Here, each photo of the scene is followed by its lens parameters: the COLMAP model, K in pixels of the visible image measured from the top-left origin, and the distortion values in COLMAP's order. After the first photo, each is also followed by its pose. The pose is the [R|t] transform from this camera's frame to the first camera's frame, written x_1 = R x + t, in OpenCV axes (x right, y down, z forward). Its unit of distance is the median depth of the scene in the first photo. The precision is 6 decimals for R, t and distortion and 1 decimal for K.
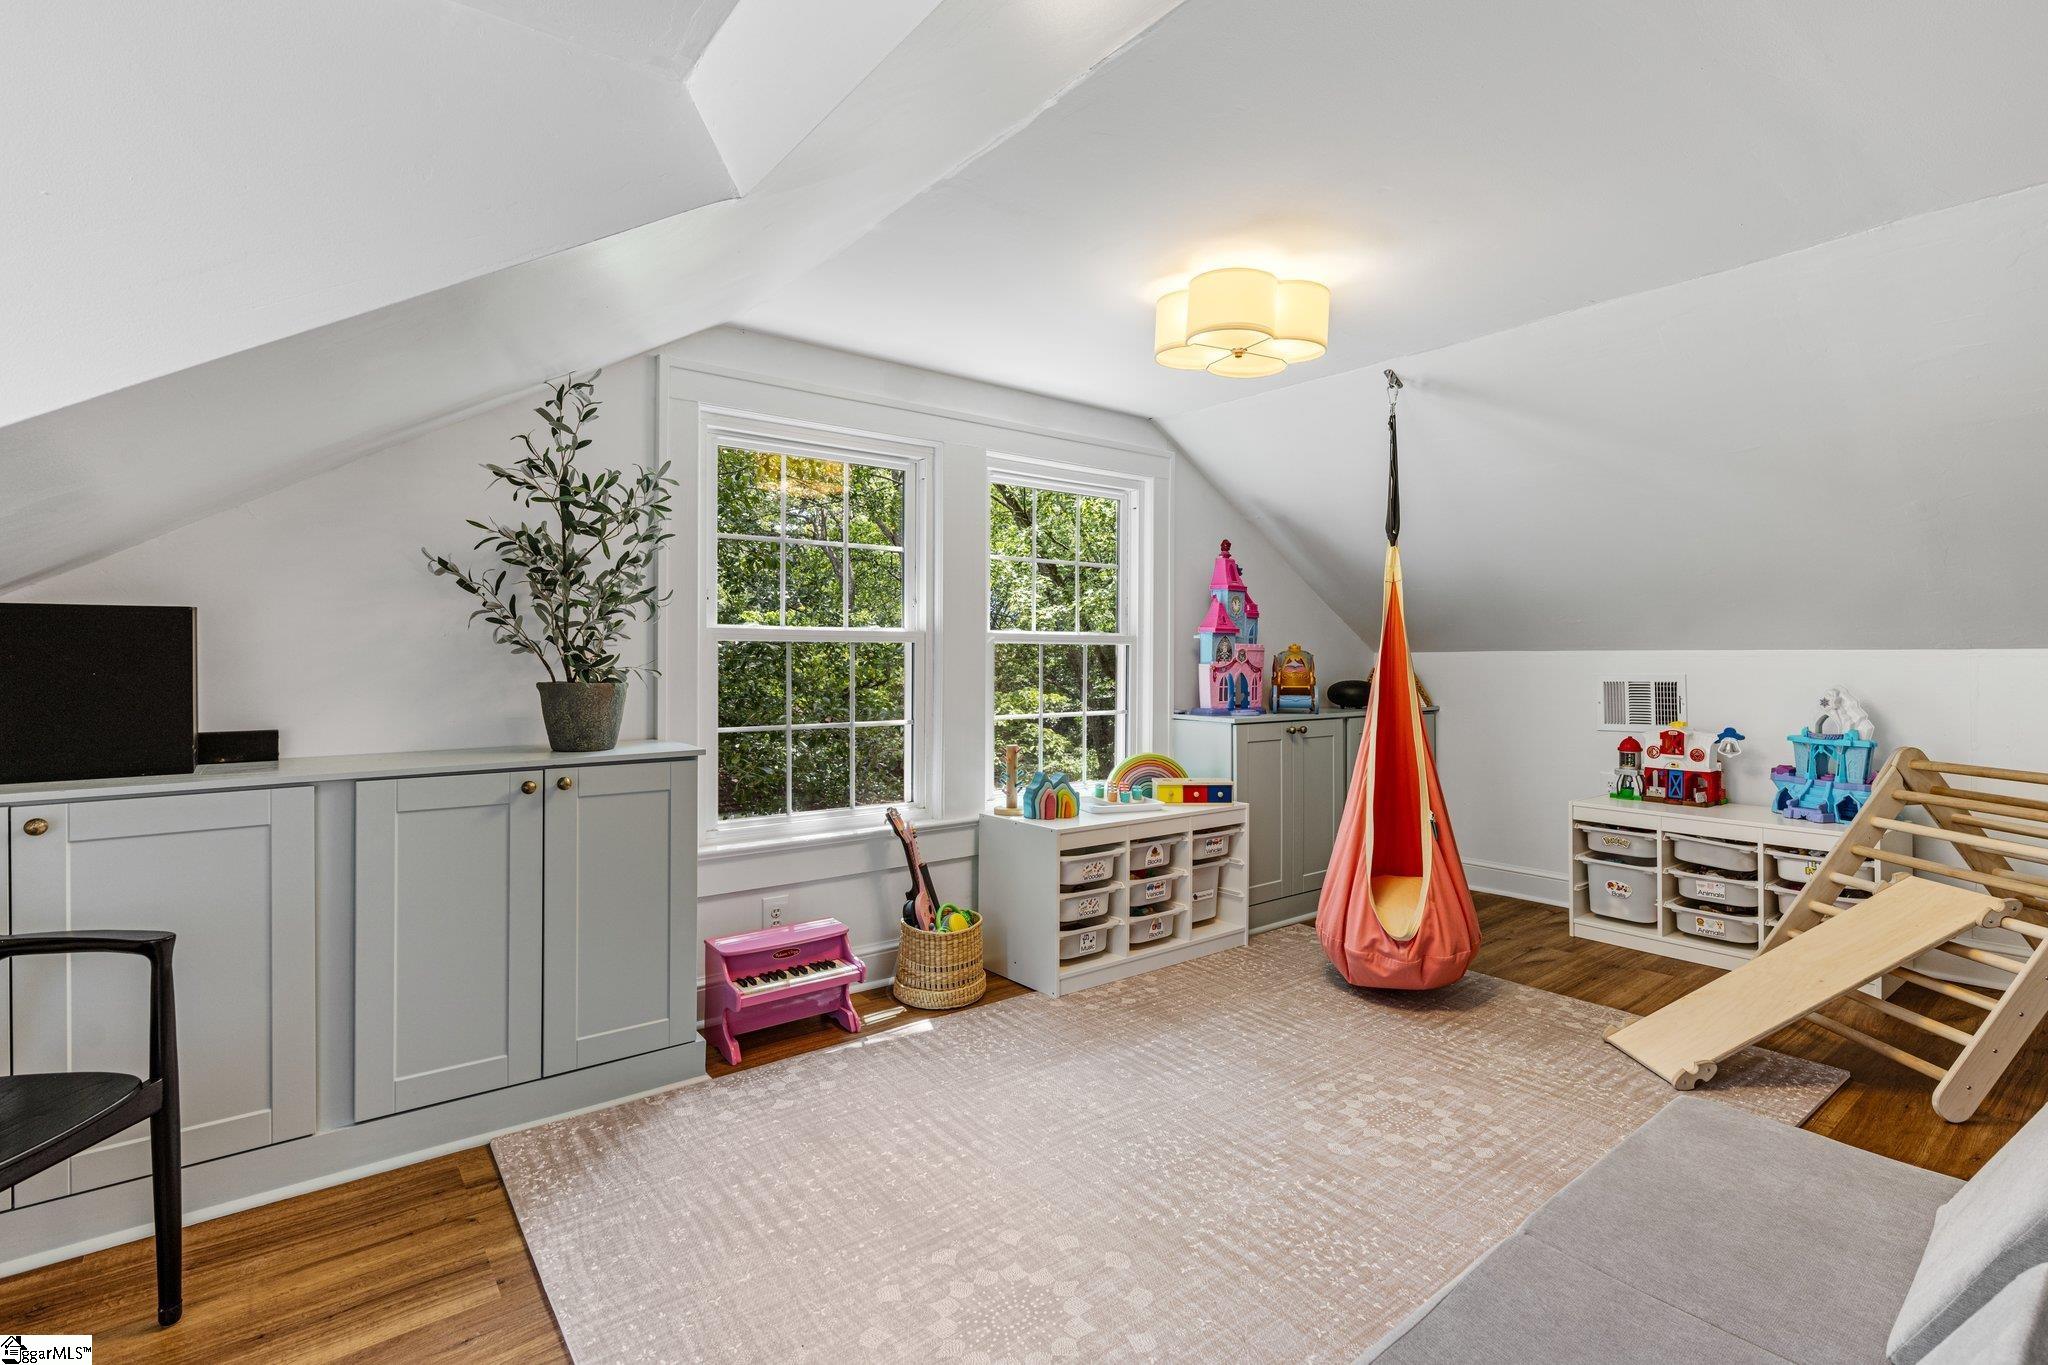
lens RADIAL K [[932.6, 0, 1007.3], [0, 932.6, 671.8], [0, 0, 1]] dist [-0.001731, 0.000647]
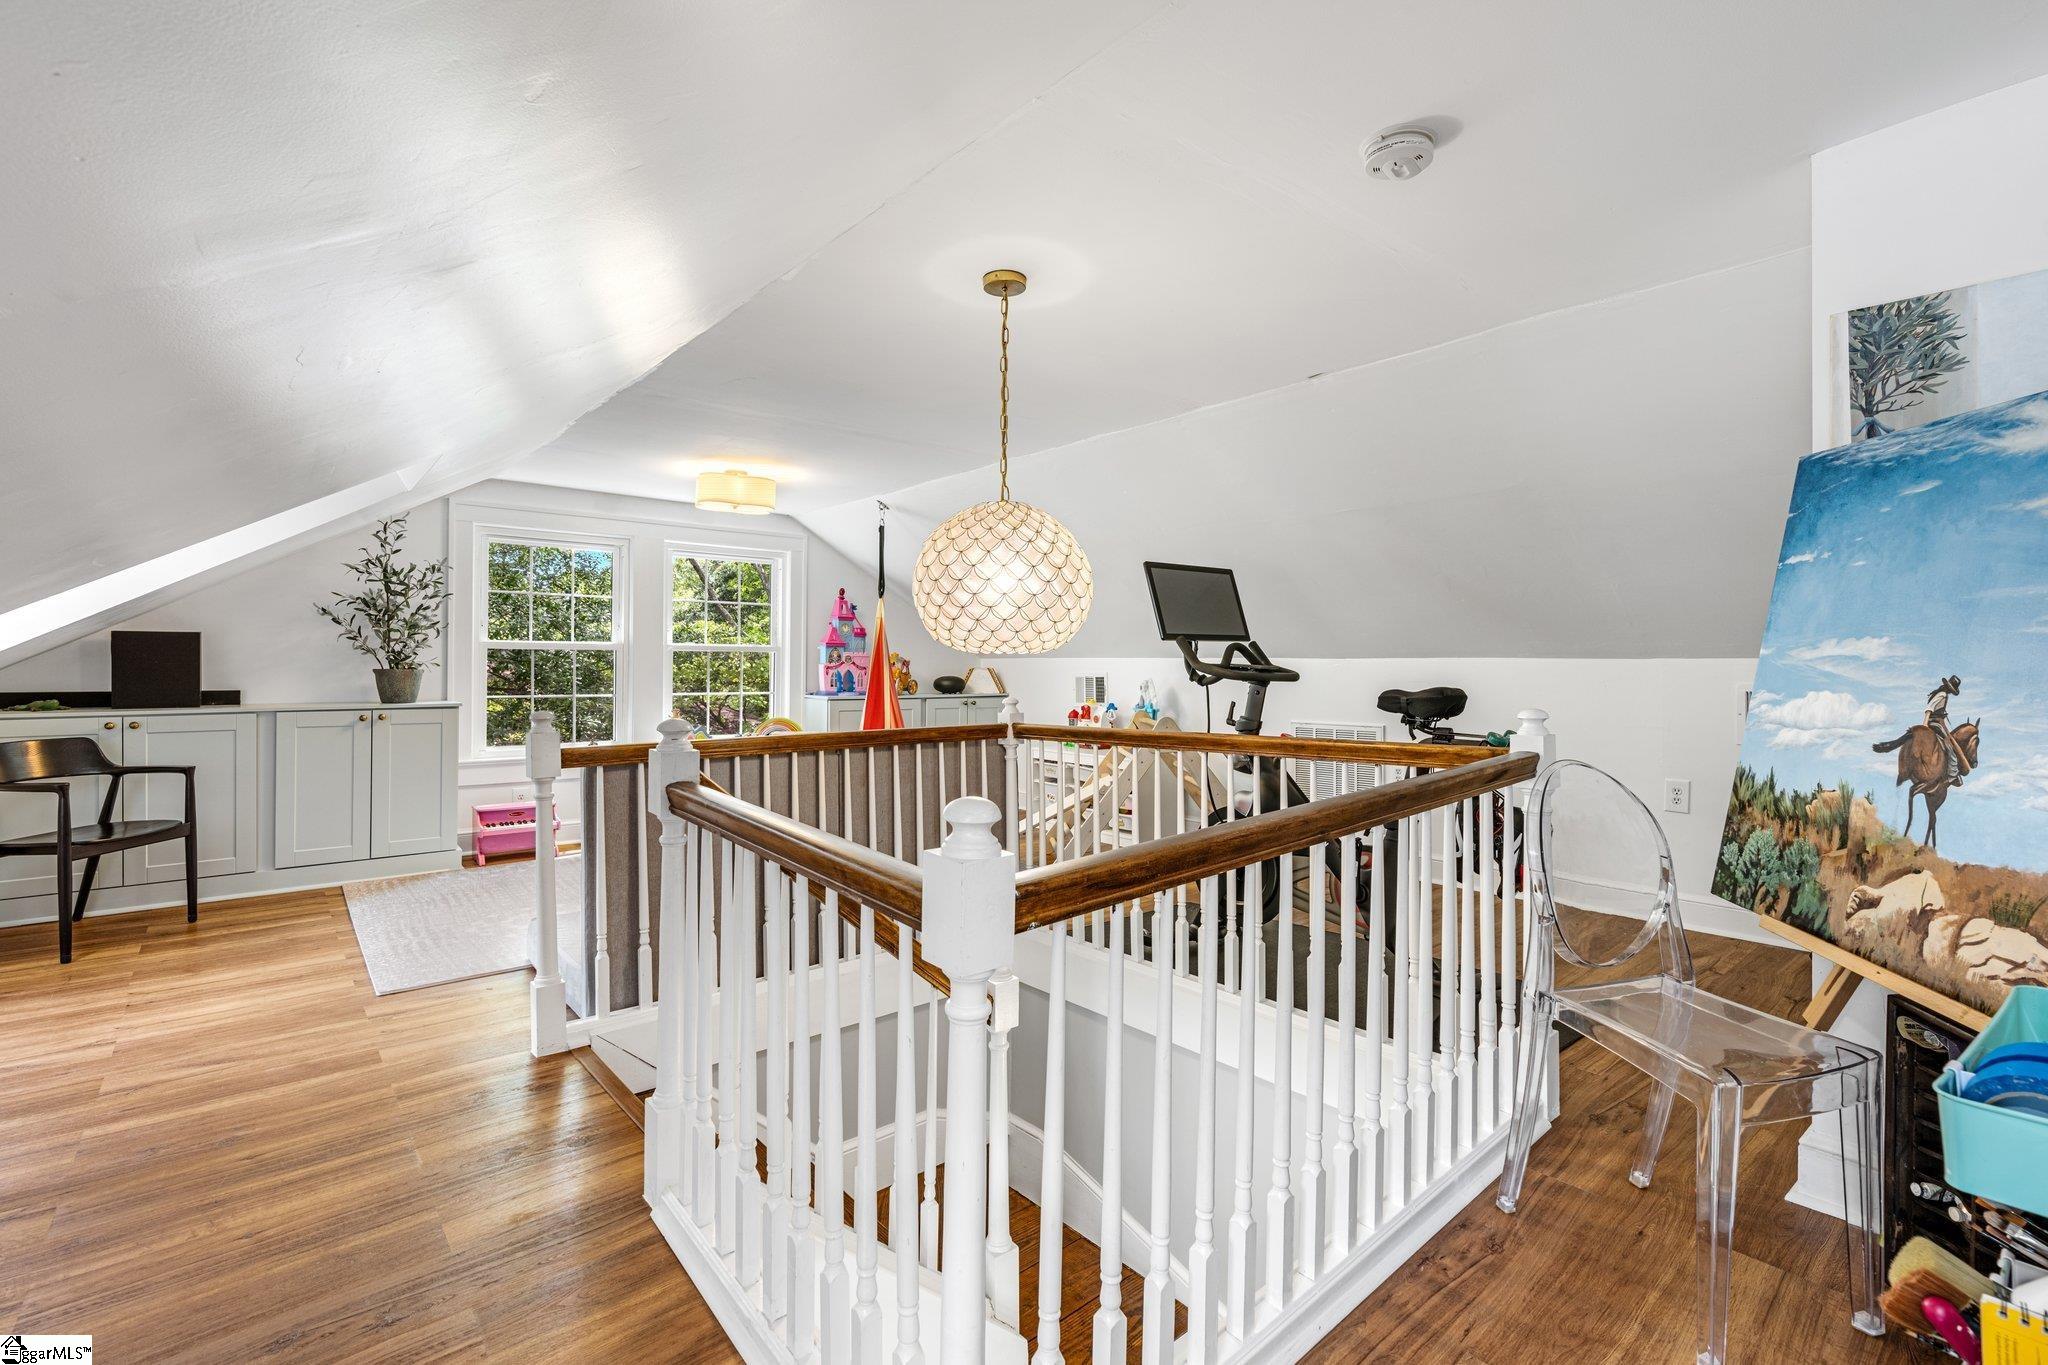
lens RADIAL K [[932.6, 0, 1039.6], [0, 932.6, 680.6], [0, 0, 1]] dist [-0.001731, 0.000647]
pose [[0.999366, 0.005676, 0.035161, 0.848301], [-0.005724, 0.999983, 0.001267, 0.025113], [-0.035153, -0.001468, 0.999381, -1.045154]]
